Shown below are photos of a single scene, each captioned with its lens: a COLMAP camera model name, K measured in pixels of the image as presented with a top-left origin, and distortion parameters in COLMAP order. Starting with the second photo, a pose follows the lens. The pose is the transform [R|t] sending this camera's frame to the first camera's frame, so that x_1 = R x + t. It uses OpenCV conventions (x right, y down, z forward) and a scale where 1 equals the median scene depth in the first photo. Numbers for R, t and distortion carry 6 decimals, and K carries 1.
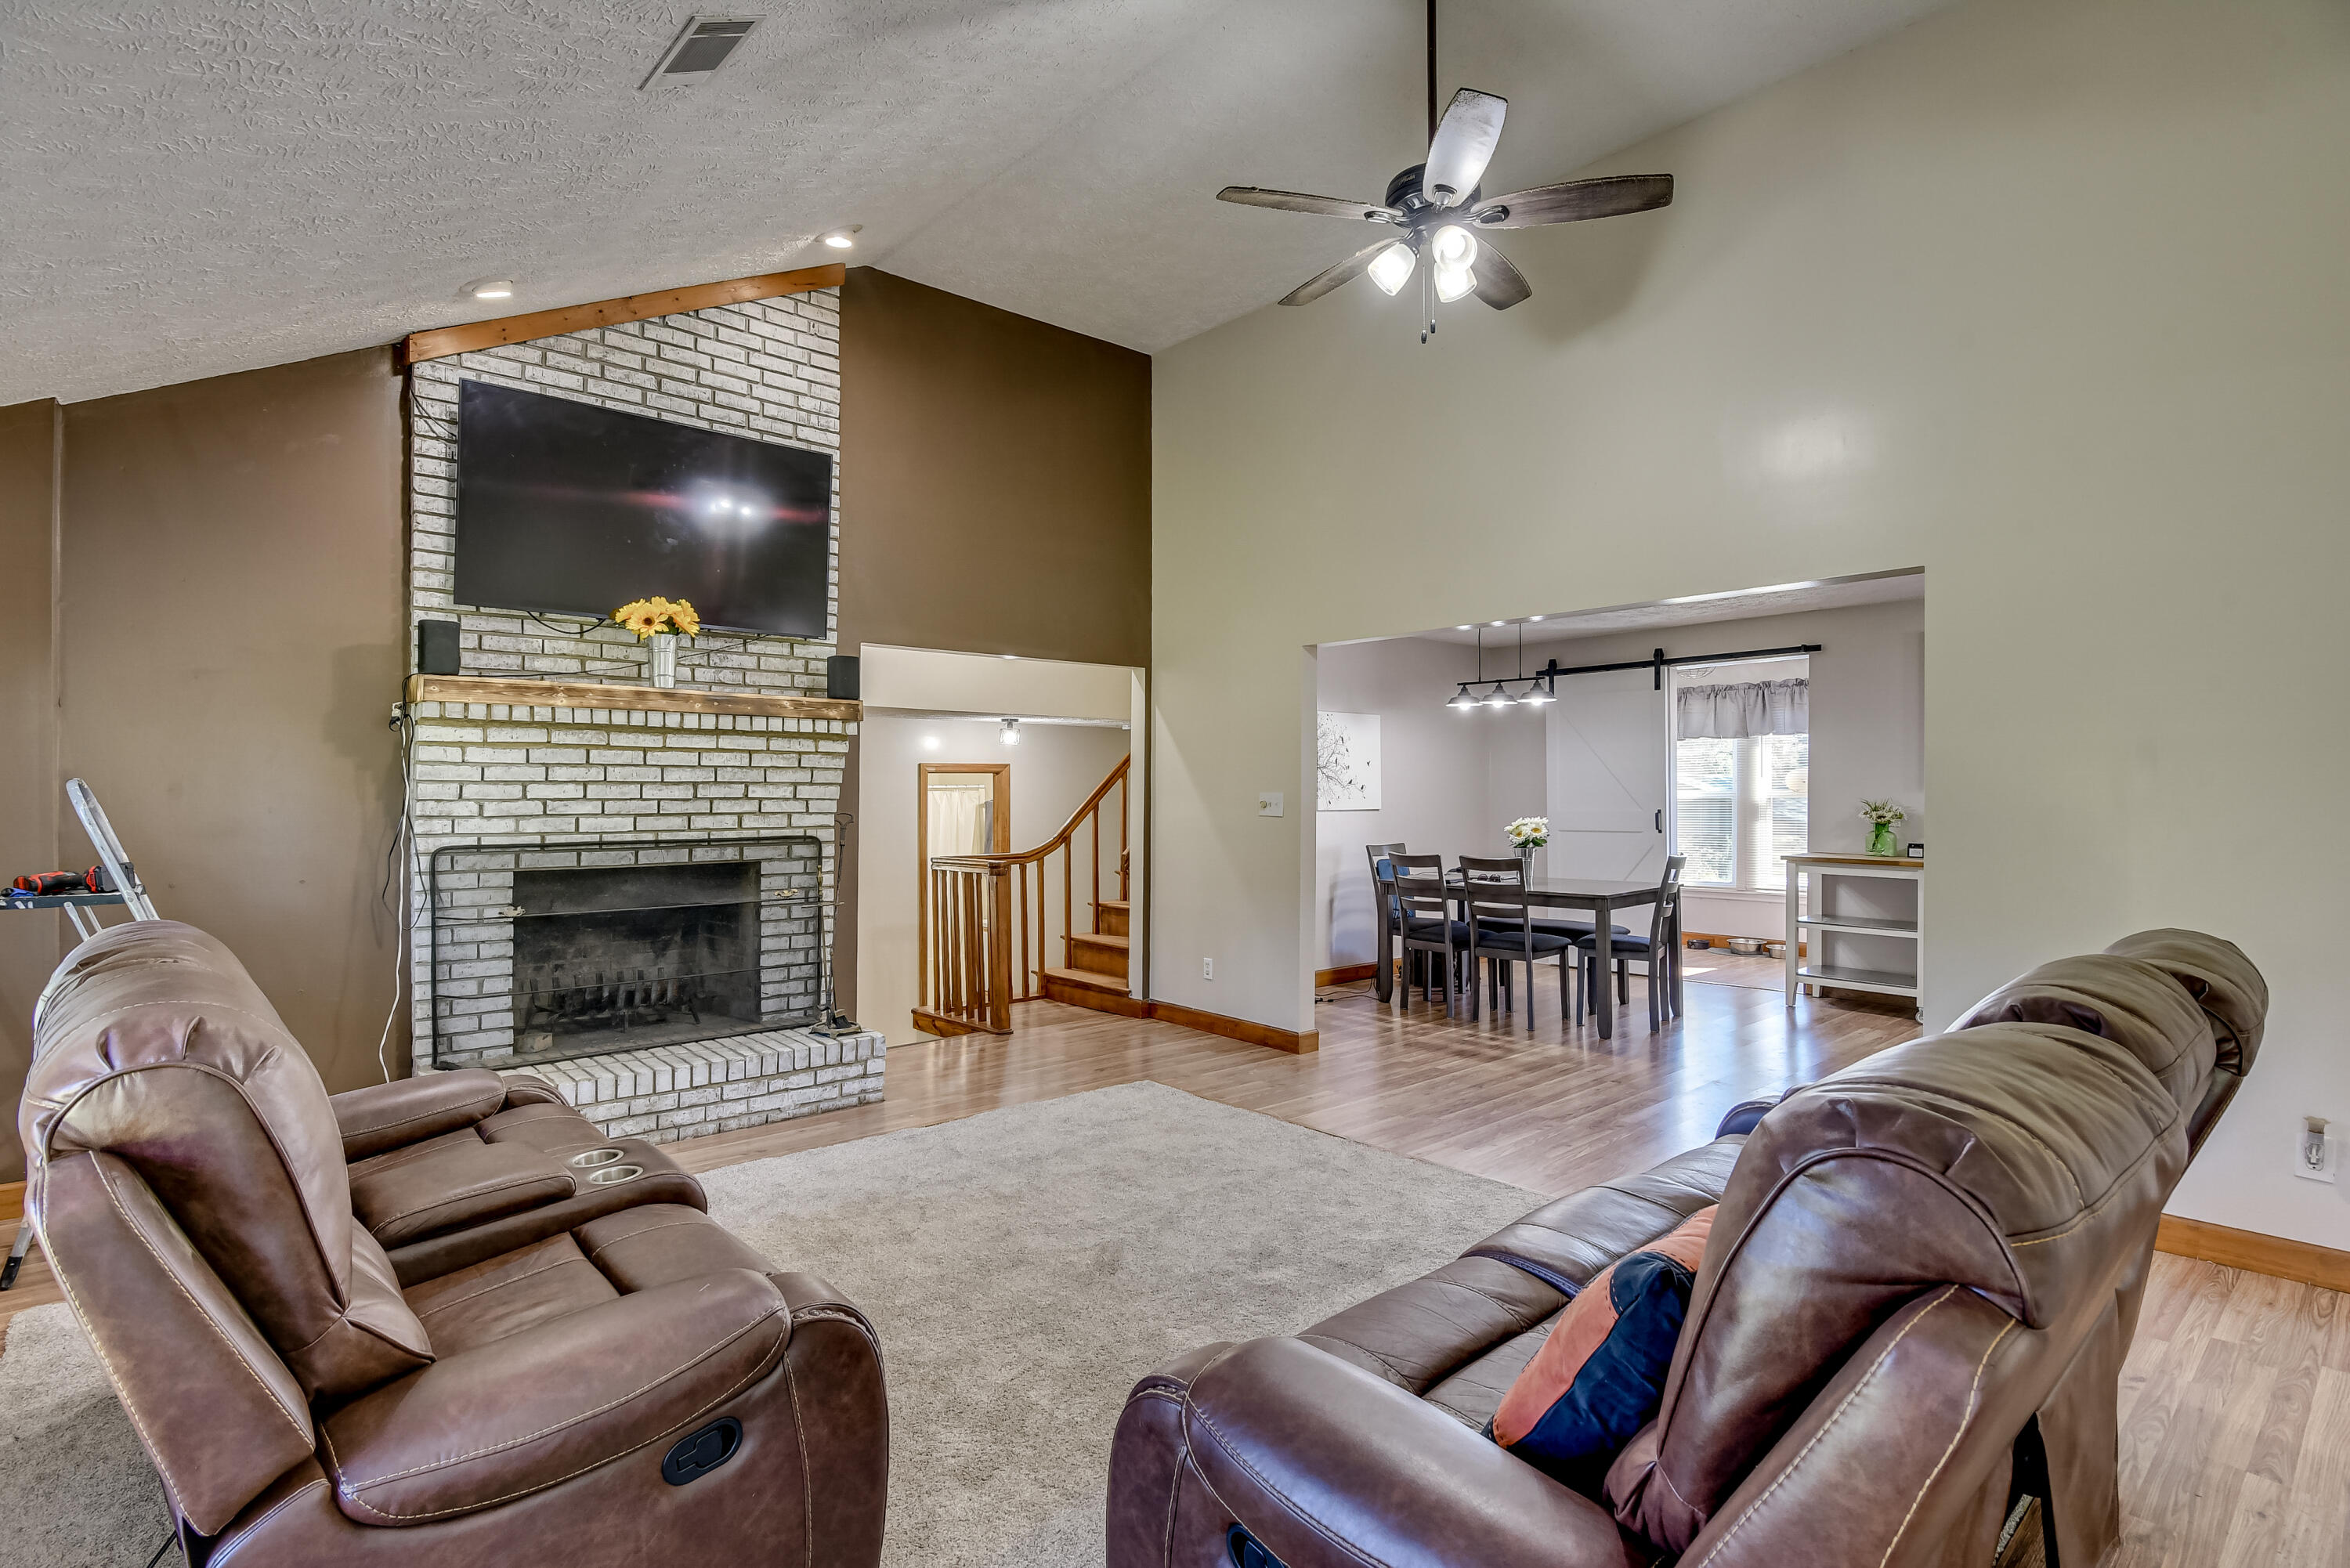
lens RADIAL K [[1167.9, 0, 1189.5], [0, 1167.9, 768.6], [0, 0, 1]] dist [-0.005344, -0.000808]
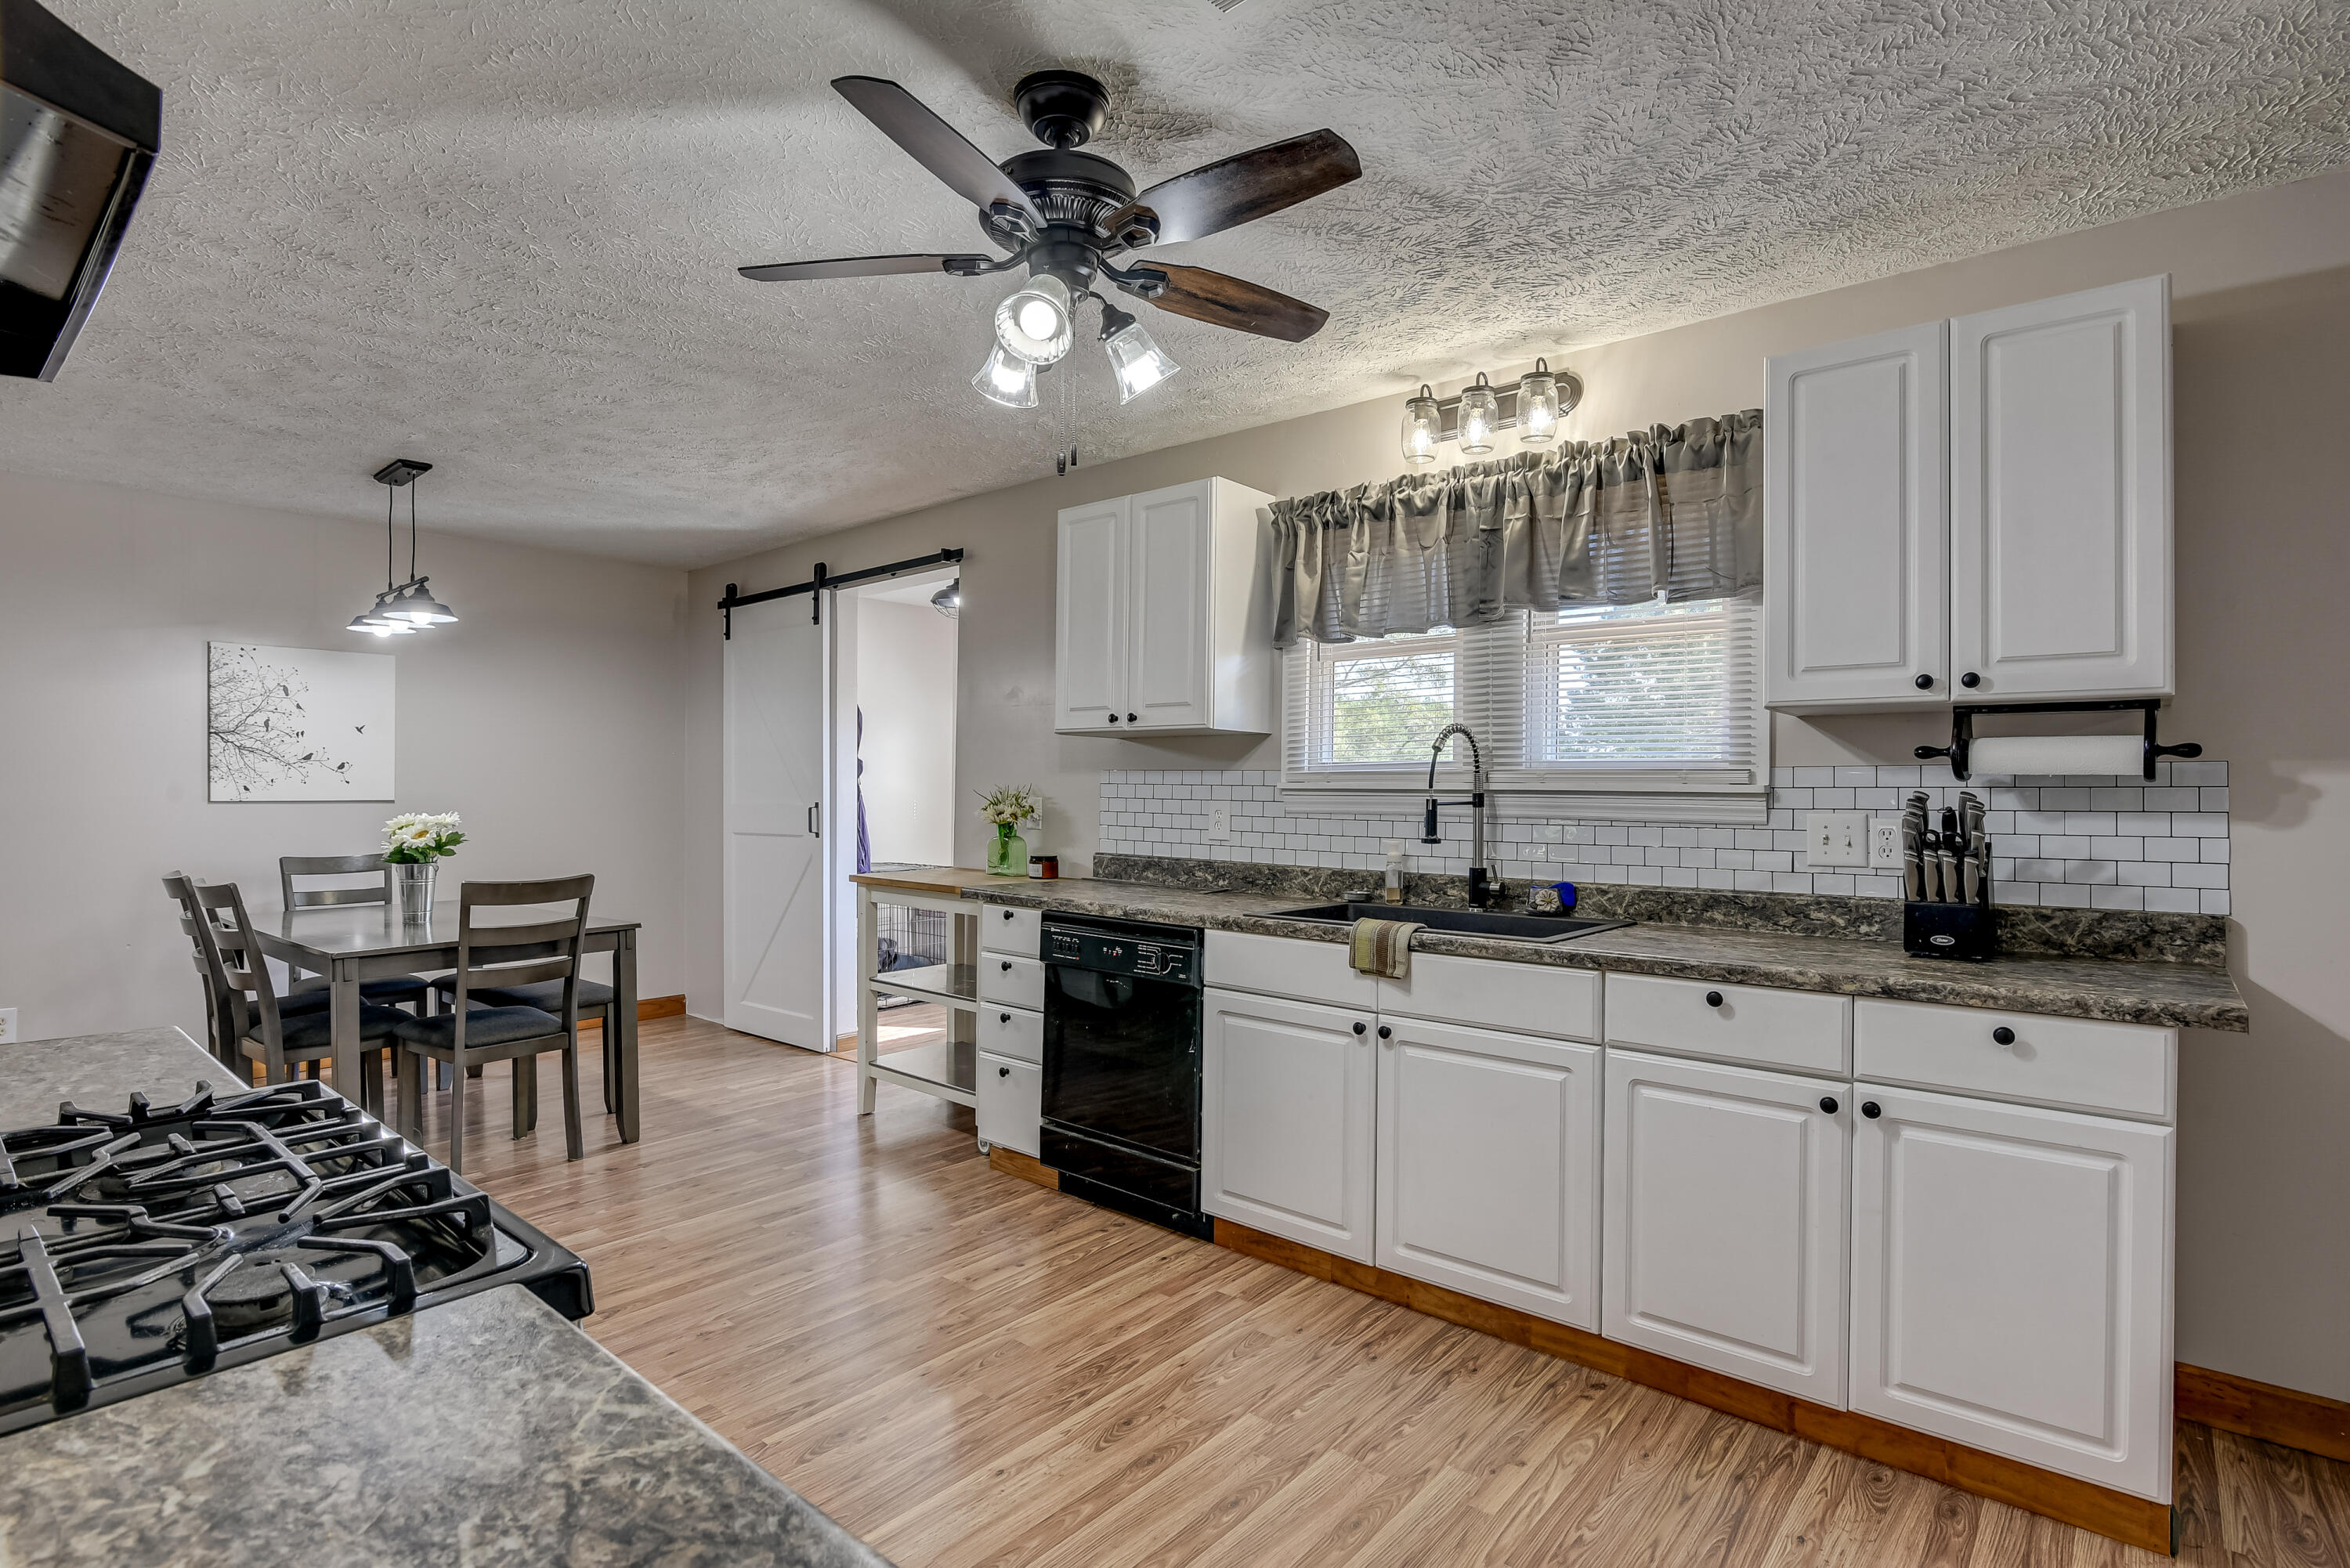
lens RADIAL K [[1167.9, 0, 1139.4], [0, 1167.9, 801.9], [0, 0, 1]] dist [-0.005344, -0.000808]
pose [[0.990747, -0.002170, 0.135707, 0.875548], [-0.002788, 0.999336, 0.036332, 0.020659], [-0.135695, -0.036374, 0.990083, 0.509651]]
